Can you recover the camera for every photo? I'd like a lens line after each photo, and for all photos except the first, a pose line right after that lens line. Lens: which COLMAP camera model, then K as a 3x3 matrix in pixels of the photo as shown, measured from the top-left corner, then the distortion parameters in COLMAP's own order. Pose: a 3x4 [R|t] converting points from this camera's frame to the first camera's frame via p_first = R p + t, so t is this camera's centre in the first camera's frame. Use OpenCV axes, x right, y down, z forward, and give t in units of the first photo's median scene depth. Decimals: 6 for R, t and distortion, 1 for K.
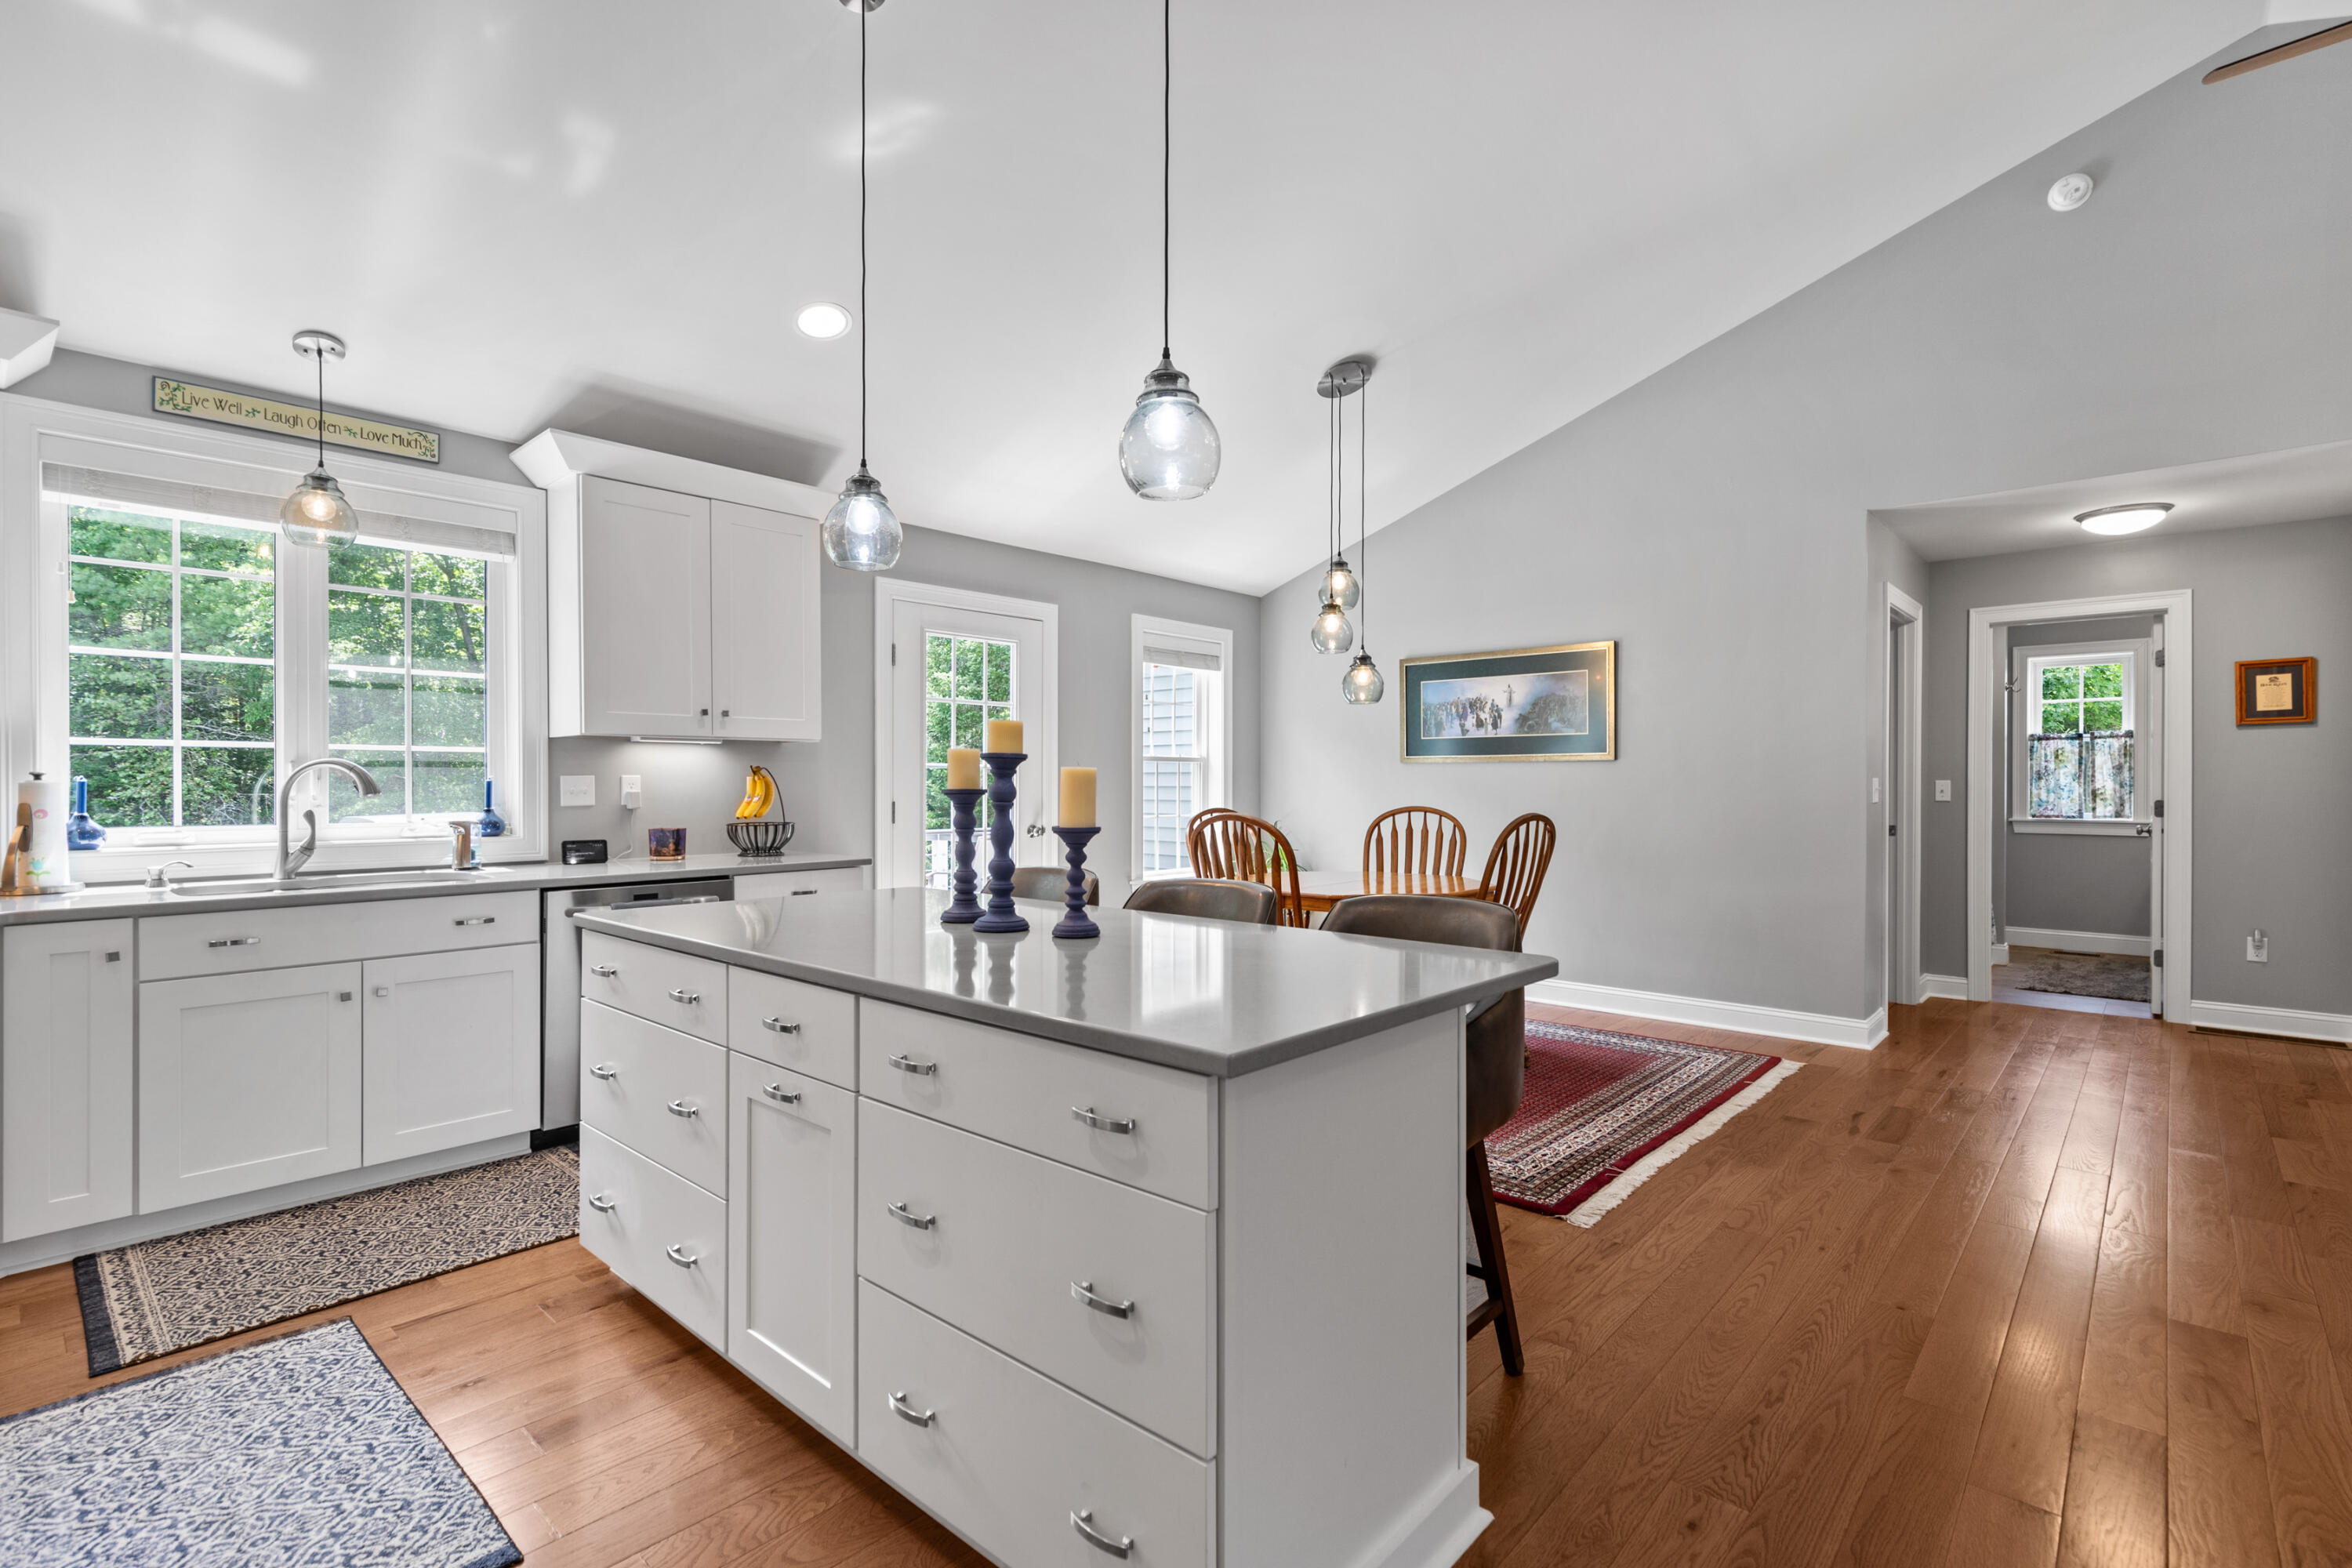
lens RADIAL K [[1074.8, 0, 1192.3], [0, 1074.8, 788.7], [0, 0, 1]] dist [0.004241, -0.000450]
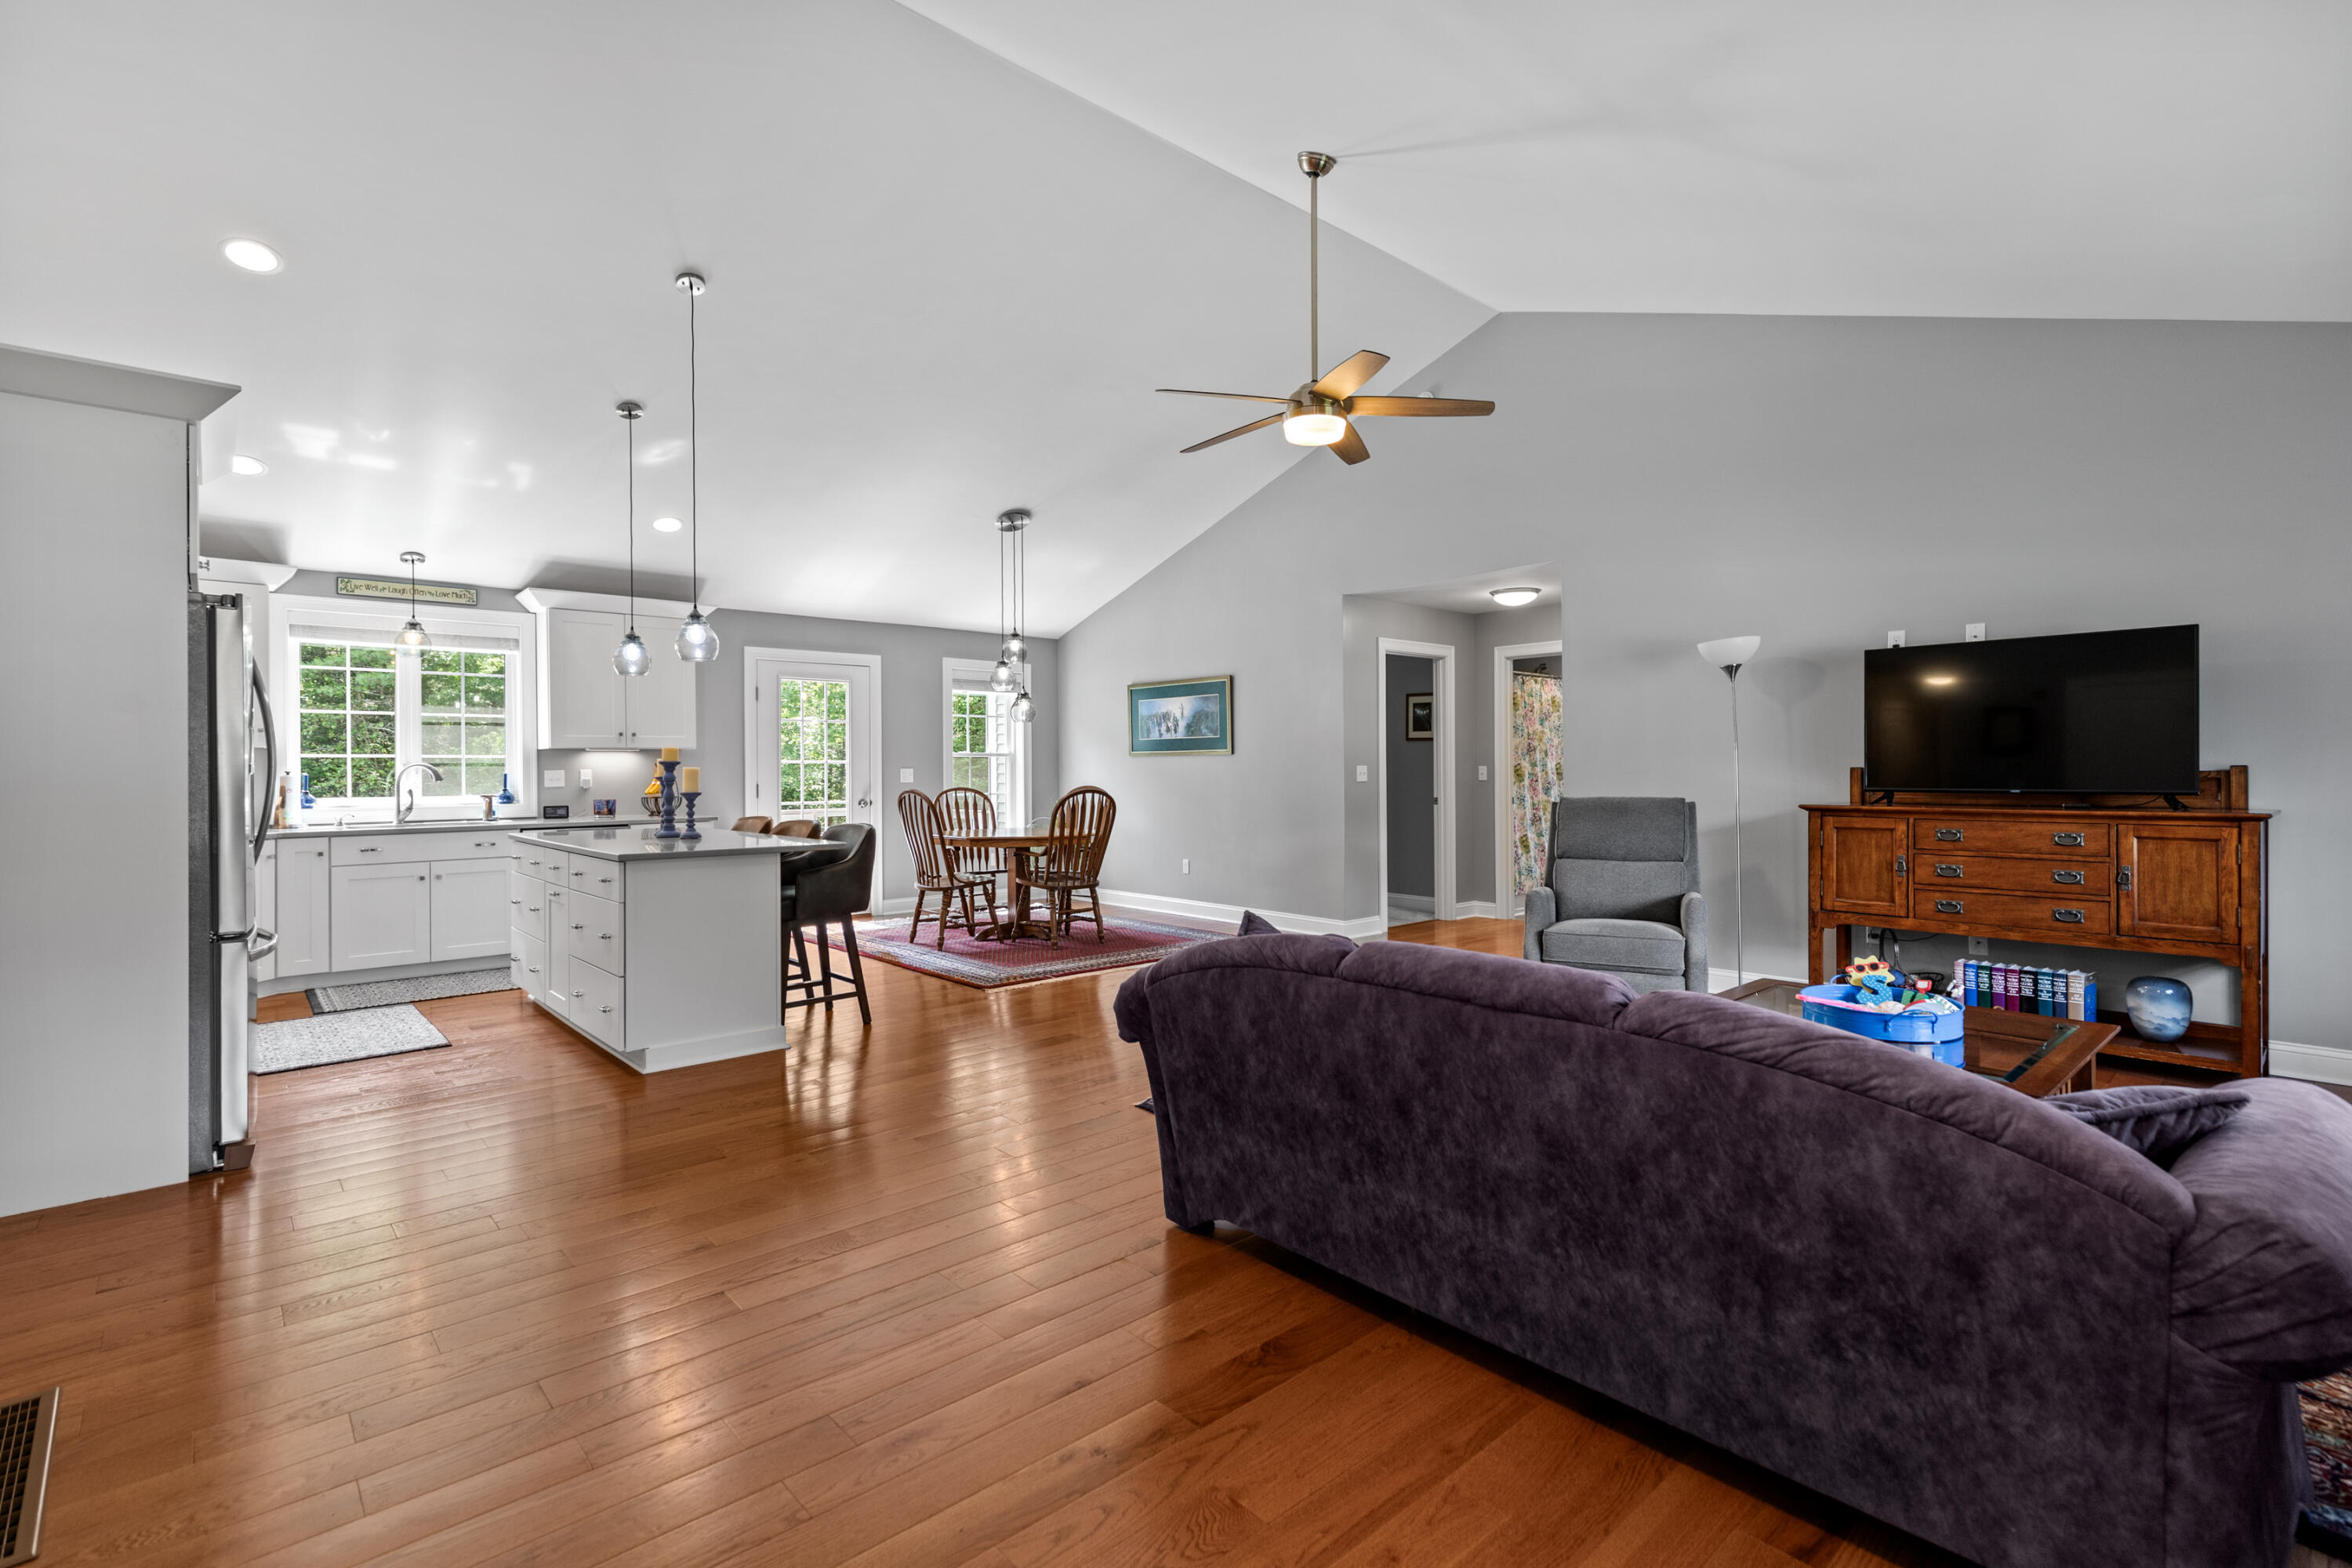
lens RADIAL K [[1074.8, 0, 1190.5], [0, 1074.8, 769.4], [0, 0, 1]] dist [0.004241, -0.000450]
pose [[0.994786, -0.005909, -0.101816, 0.662656], [0.005567, 0.999978, -0.003646, -0.001023], [0.101835, 0.003061, 0.994797, -0.673654]]
